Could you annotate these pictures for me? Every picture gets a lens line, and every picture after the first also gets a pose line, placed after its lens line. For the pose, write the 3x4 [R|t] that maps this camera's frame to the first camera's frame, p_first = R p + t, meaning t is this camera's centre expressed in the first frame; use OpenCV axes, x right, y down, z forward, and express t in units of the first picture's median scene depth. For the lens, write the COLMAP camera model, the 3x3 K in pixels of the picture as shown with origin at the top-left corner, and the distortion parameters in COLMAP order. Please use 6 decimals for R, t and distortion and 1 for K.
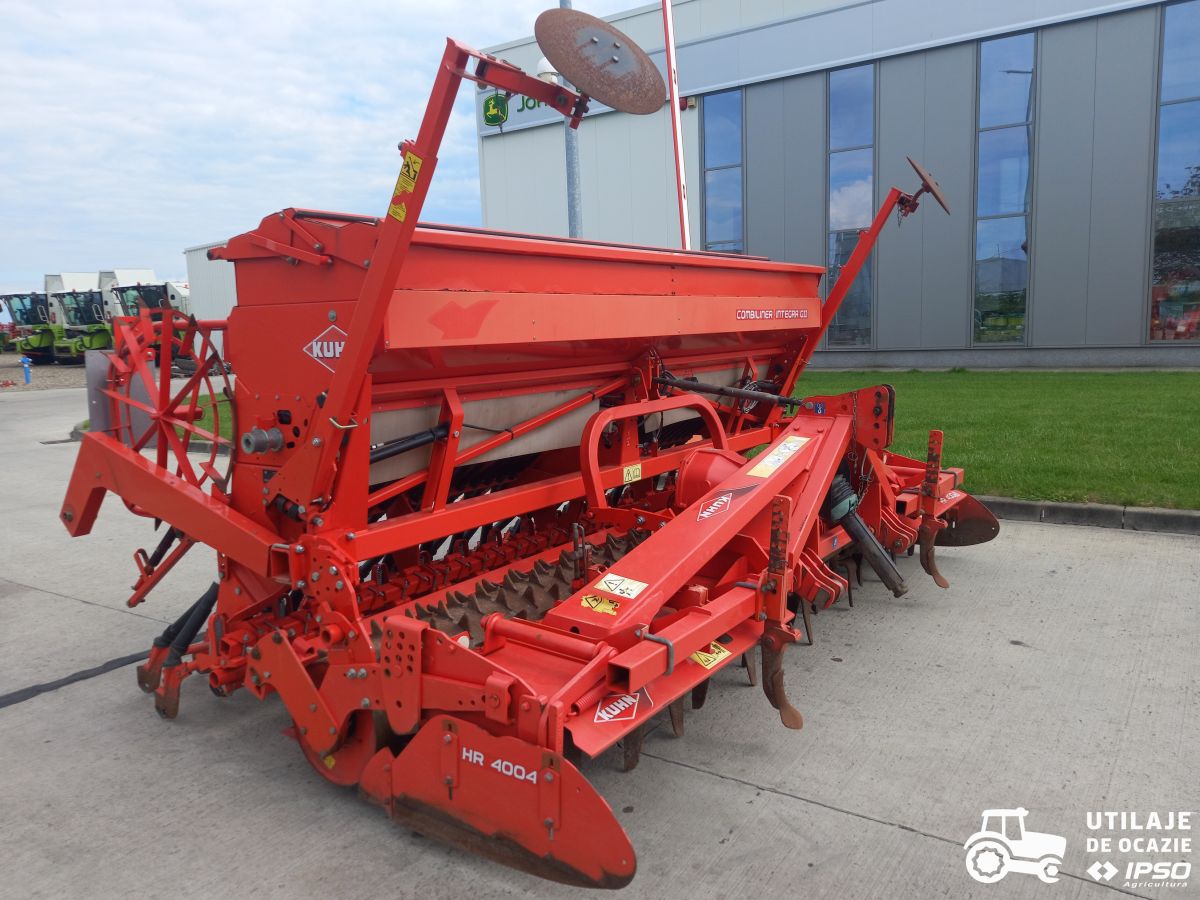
lens RADIAL K [[929.1, 0, 594.0], [0, 929.1, 441.0], [0, 0, 1]] dist [0.031160, -0.010573]
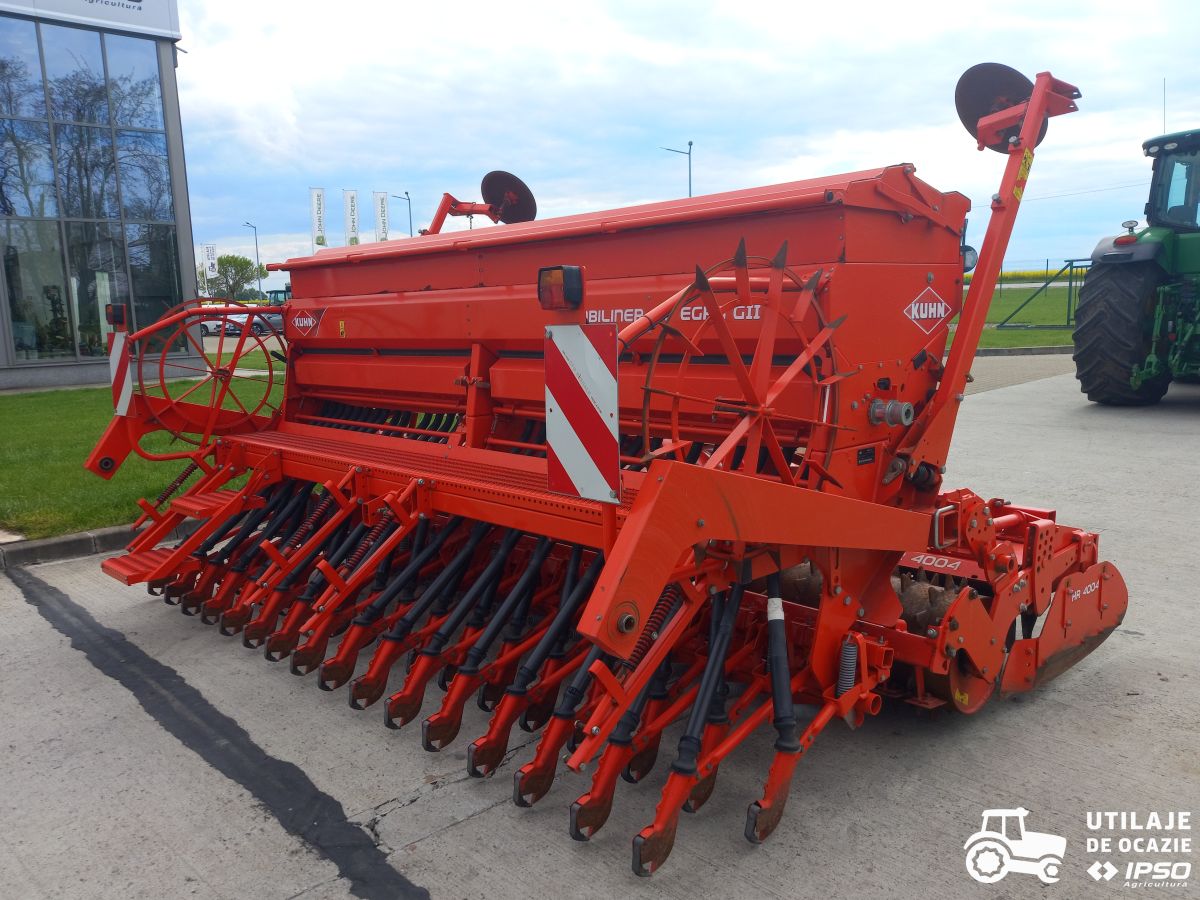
lens RADIAL K [[968.8, 0, 616.9], [0, 968.8, 441.2], [0, 0, 1]] dist [0.030297, -0.009135]
pose [[0.206017, -0.108104, 0.972559, -1.408554], [0.145523, 0.986212, 0.078795, -0.089404], [-0.967667, 0.125296, 0.218908, 1.105085]]
